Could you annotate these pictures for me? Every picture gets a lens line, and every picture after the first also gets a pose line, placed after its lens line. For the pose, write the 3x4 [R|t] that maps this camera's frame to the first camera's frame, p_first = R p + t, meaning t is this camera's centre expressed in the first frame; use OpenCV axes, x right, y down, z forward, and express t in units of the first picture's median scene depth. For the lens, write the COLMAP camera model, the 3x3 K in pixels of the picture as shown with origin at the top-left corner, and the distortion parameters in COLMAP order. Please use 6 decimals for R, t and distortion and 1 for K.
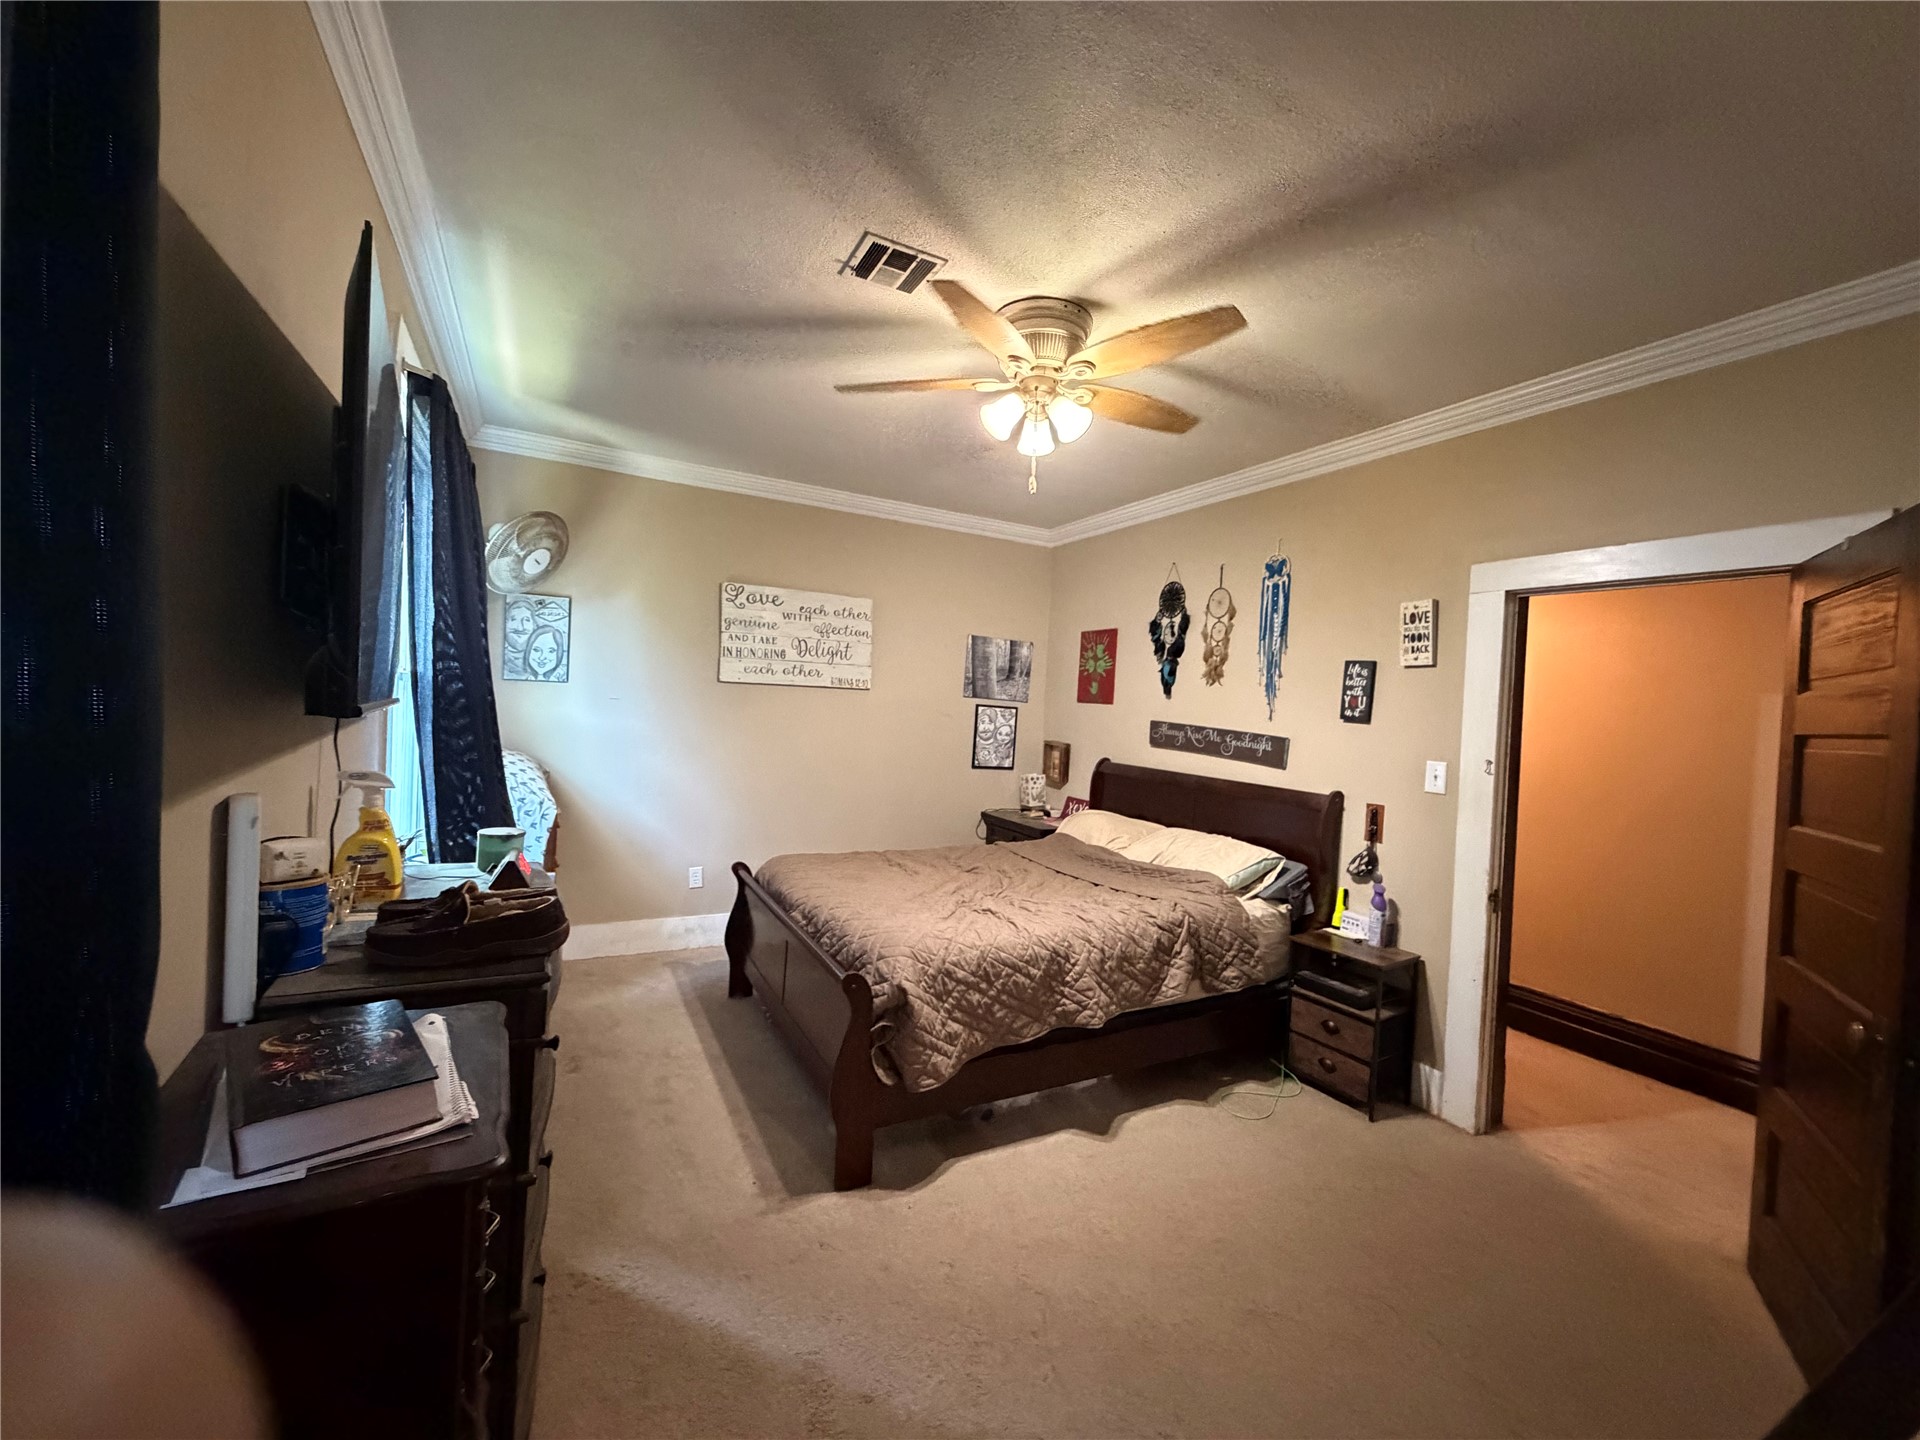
lens RADIAL K [[760.8, 0, 954.9], [0, 760.8, 720.9], [0, 0, 1]] dist [0.000880, 0.000053]
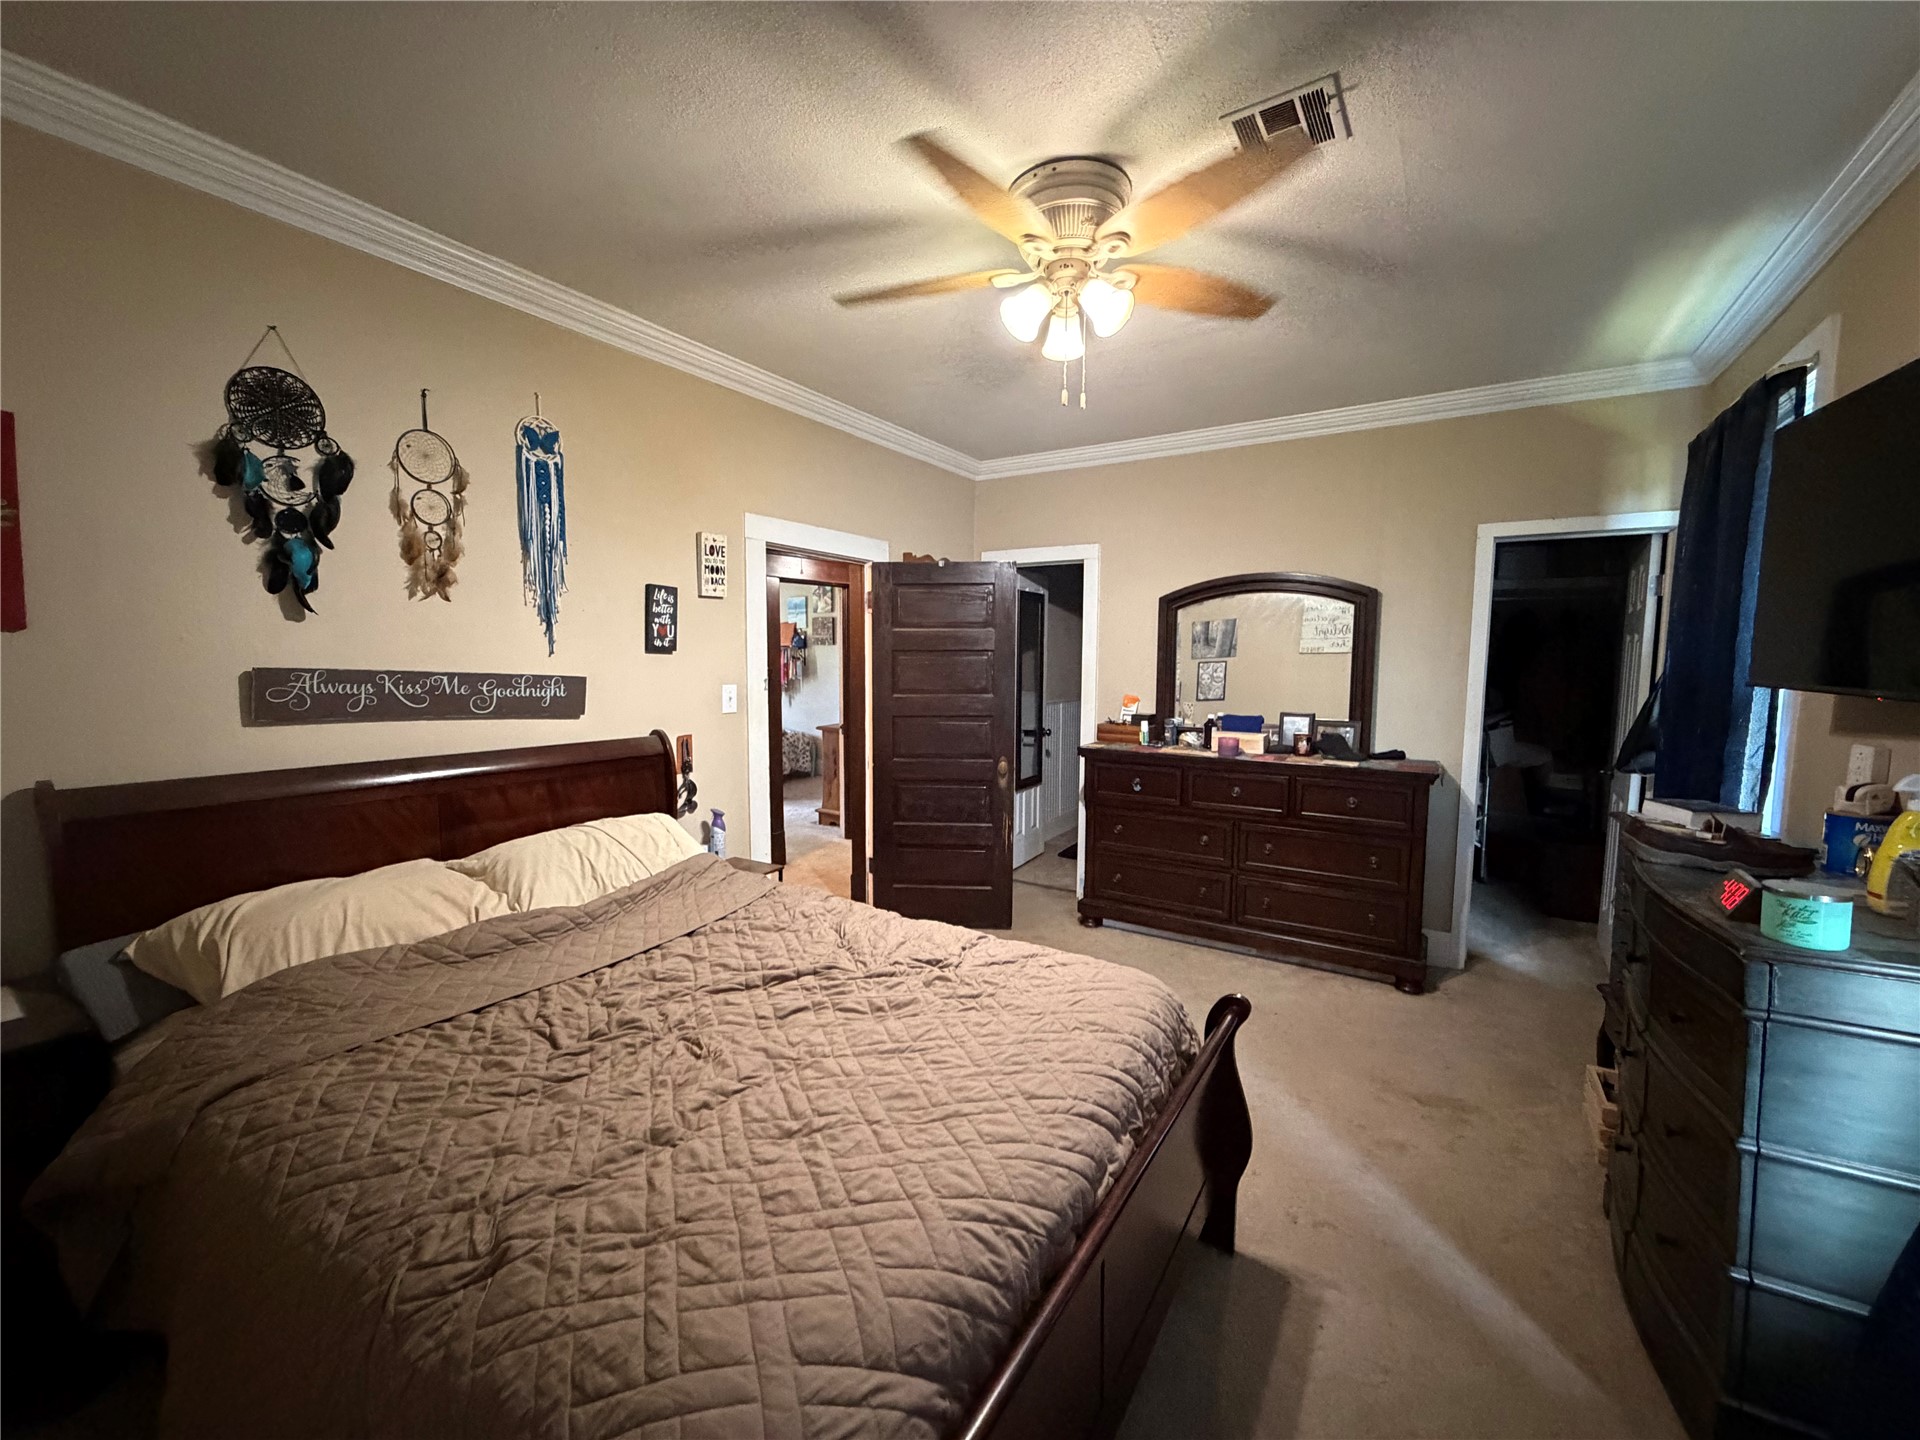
lens RADIAL K [[760.8, 0, 957.0], [0, 760.8, 719.7], [0, 0, 1]] dist [0.000880, 0.000053]
pose [[-0.484374, -0.127905, 0.865461, -0.411738], [-0.010660, 0.990044, 0.140351, -0.046172], [-0.874796, 0.058757, -0.480915, 1.023104]]
